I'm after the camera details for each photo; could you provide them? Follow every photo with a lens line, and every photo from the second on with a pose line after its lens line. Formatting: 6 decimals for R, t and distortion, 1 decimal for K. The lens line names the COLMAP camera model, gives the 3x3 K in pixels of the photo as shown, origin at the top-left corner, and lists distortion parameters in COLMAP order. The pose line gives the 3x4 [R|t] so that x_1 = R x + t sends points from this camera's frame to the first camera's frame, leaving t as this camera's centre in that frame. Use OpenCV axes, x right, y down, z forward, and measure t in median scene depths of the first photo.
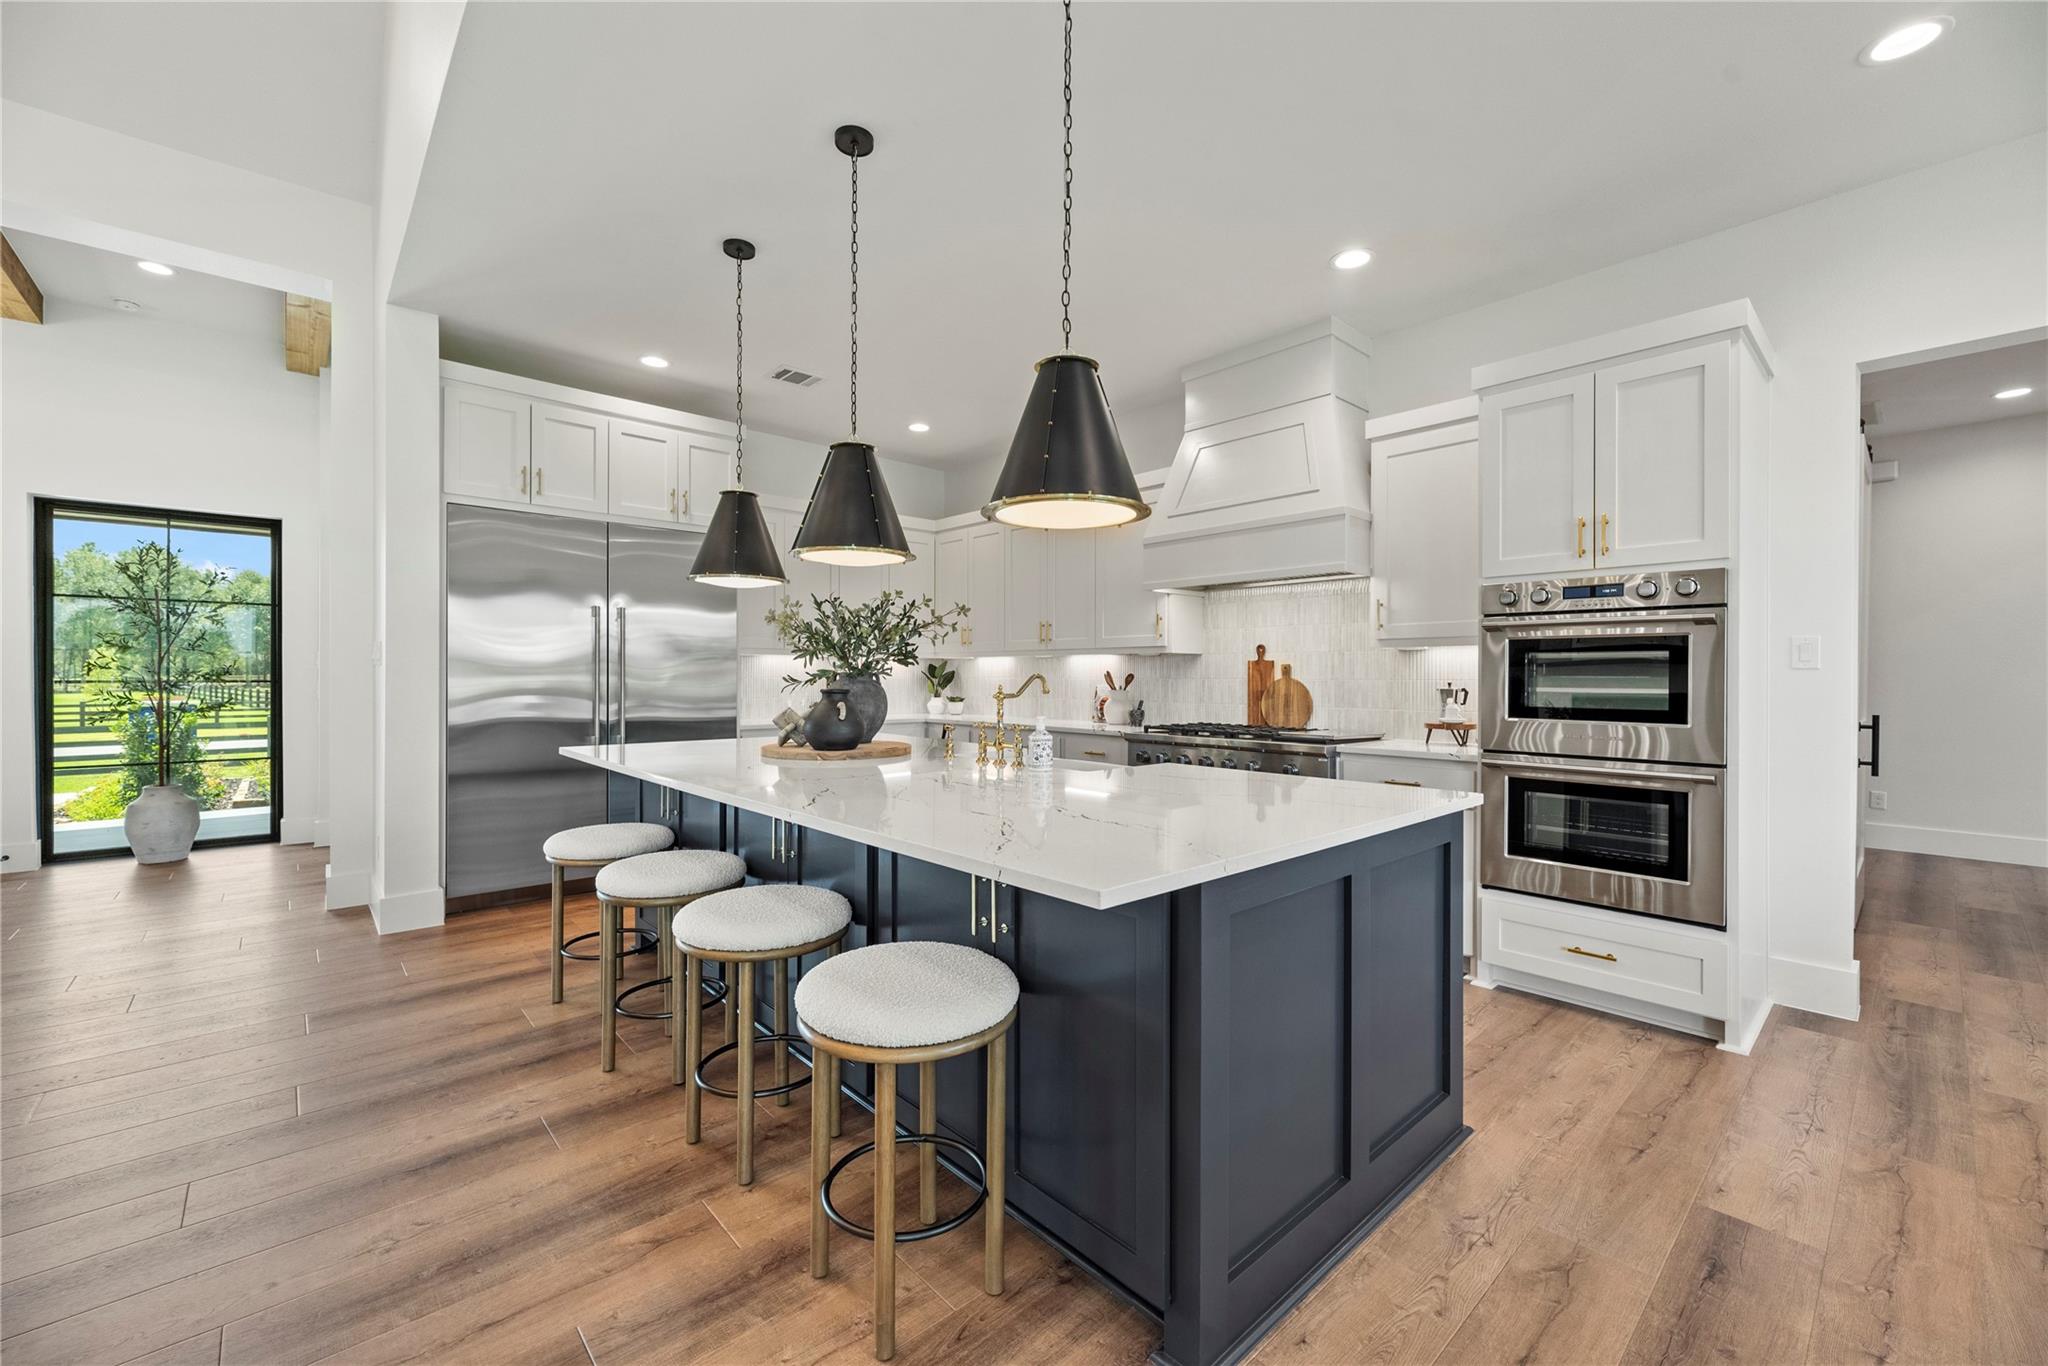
lens RADIAL K [[820.9, 0, 1017.8], [0, 820.9, 679.9], [0, 0, 1]] dist [0.002443, 0.000053]
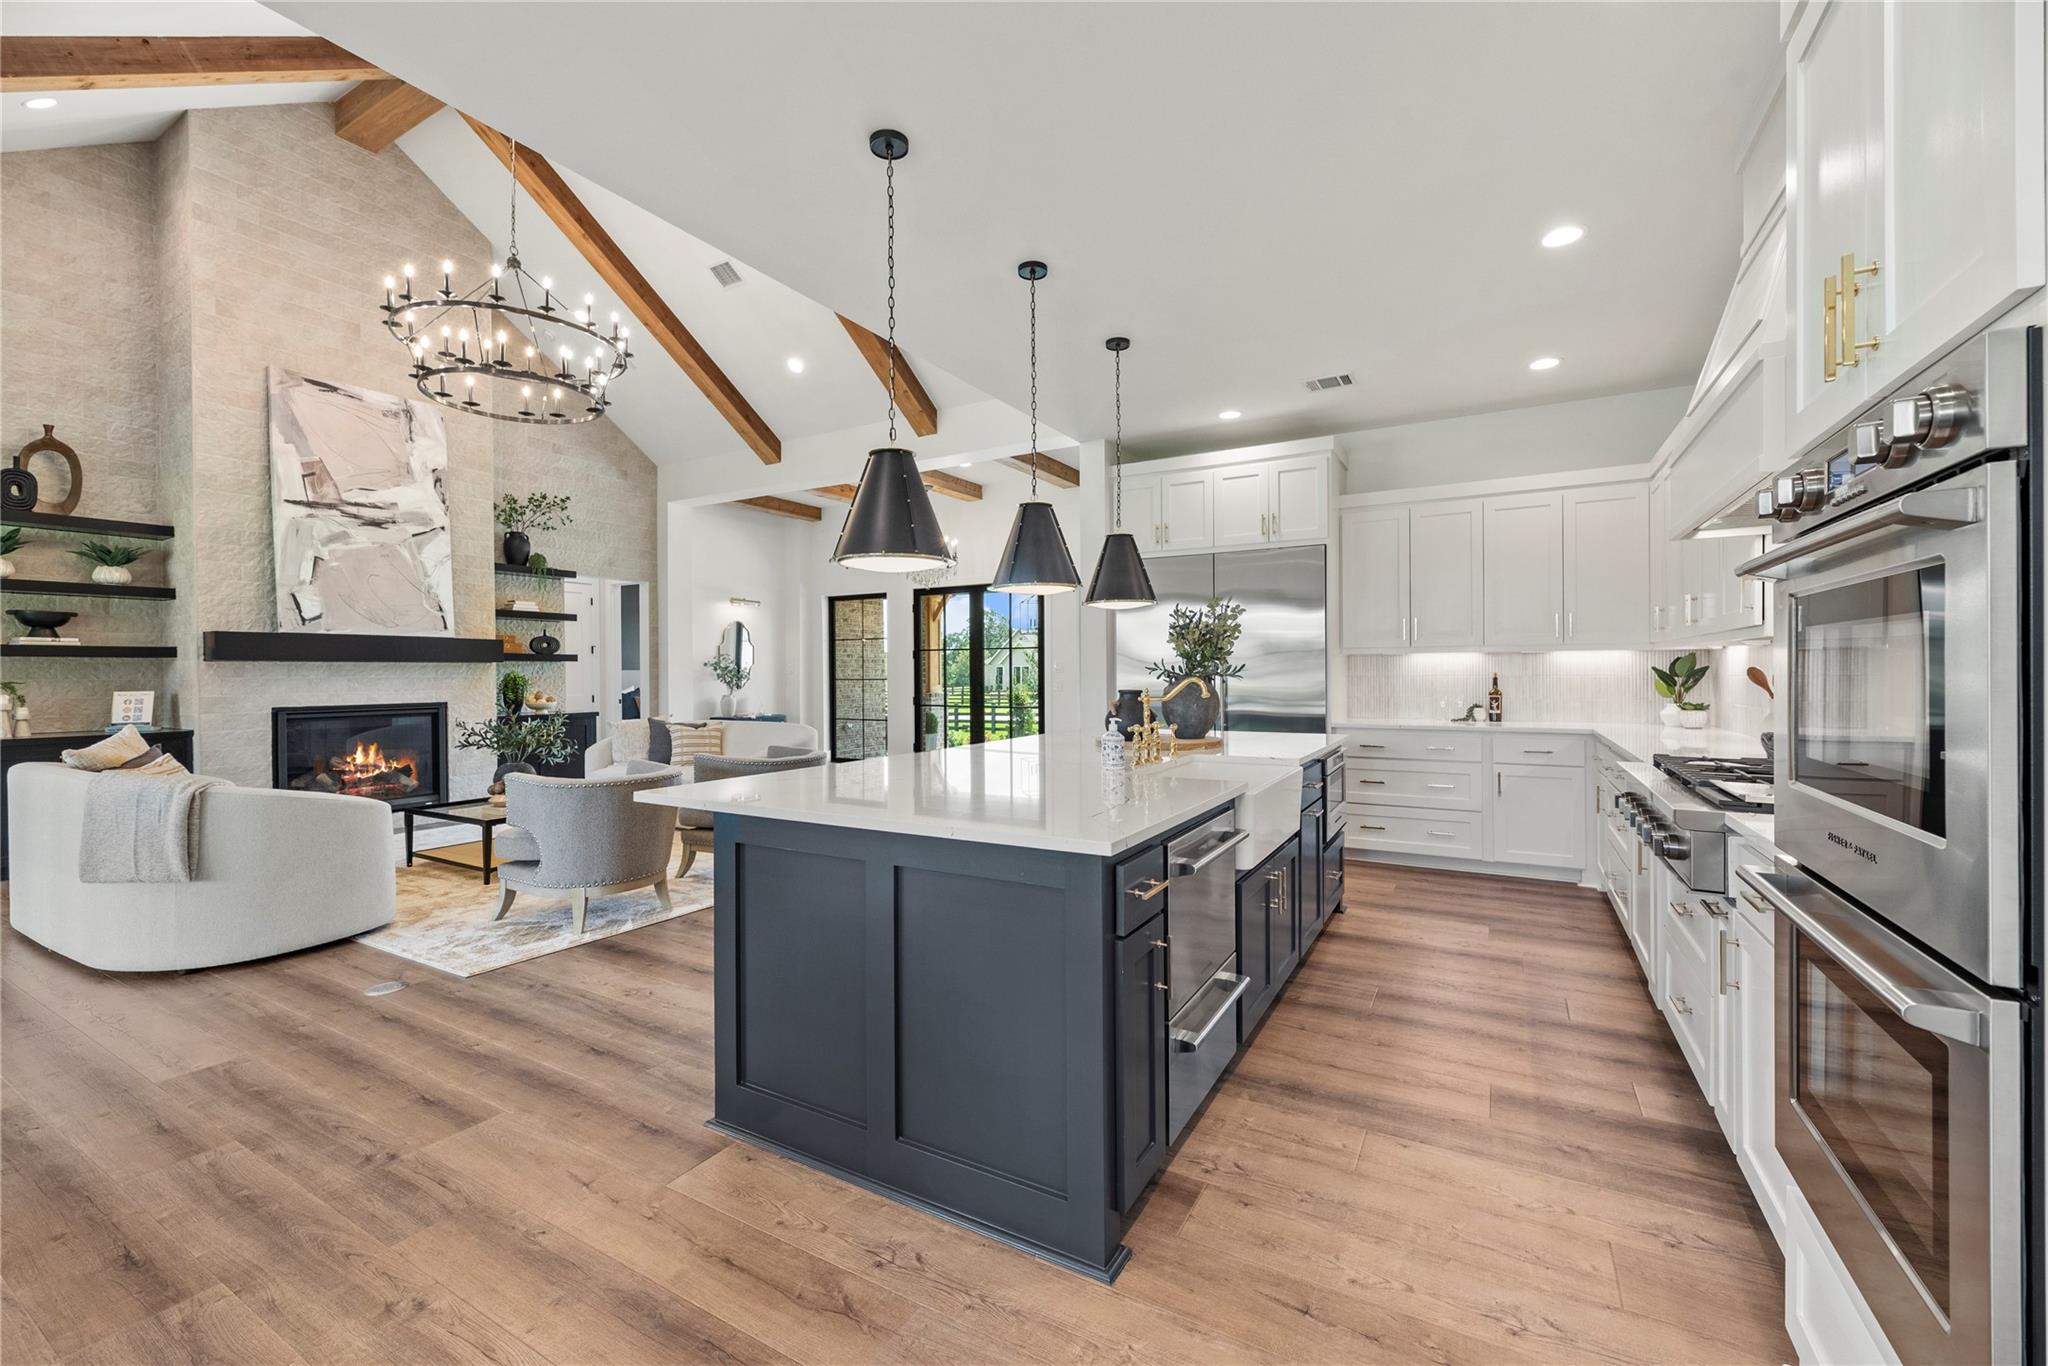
lens RADIAL K [[820.9, 0, 1021.1], [0, 820.9, 679.2], [0, 0, 1]] dist [0.002443, 0.000053]
pose [[0.309906, -0.006625, -0.950744, 0.663628], [0.009018, 0.999951, -0.004028, -0.002724], [0.950724, -0.007325, 0.309951, 0.366143]]
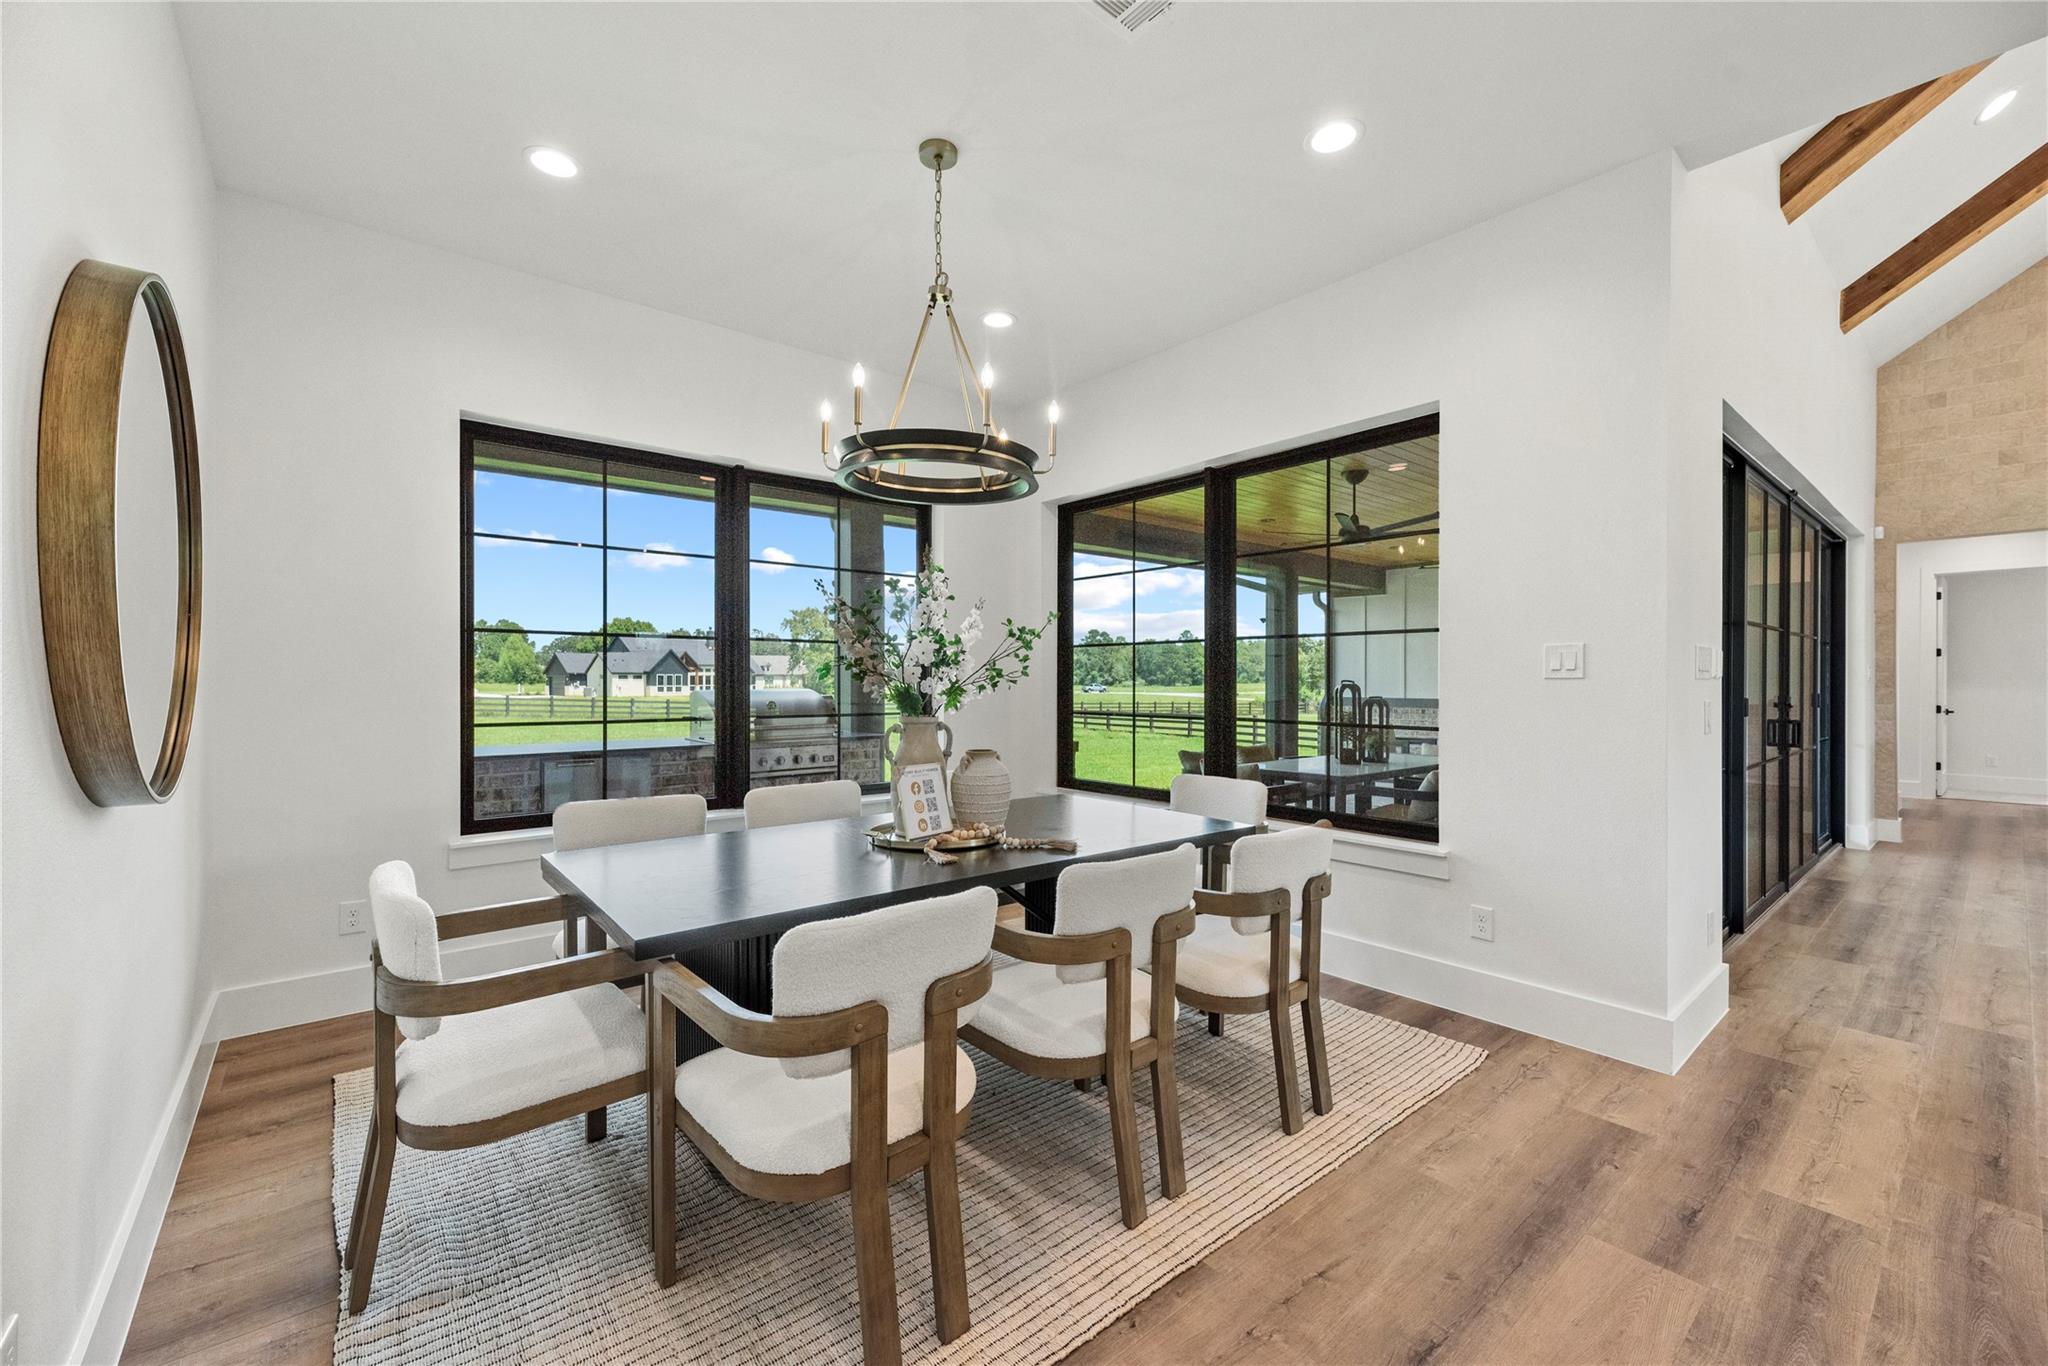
lens RADIAL K [[820.9, 0, 1024.5], [0, 820.9, 684.0], [0, 0, 1]] dist [0.002443, 0.000053]
pose [[-0.999013, -0.015339, 0.041687, 0.701423], [-0.015122, 0.999870, 0.005514, 0.000423], [-0.041766, 0.004878, -0.999115, 0.597875]]
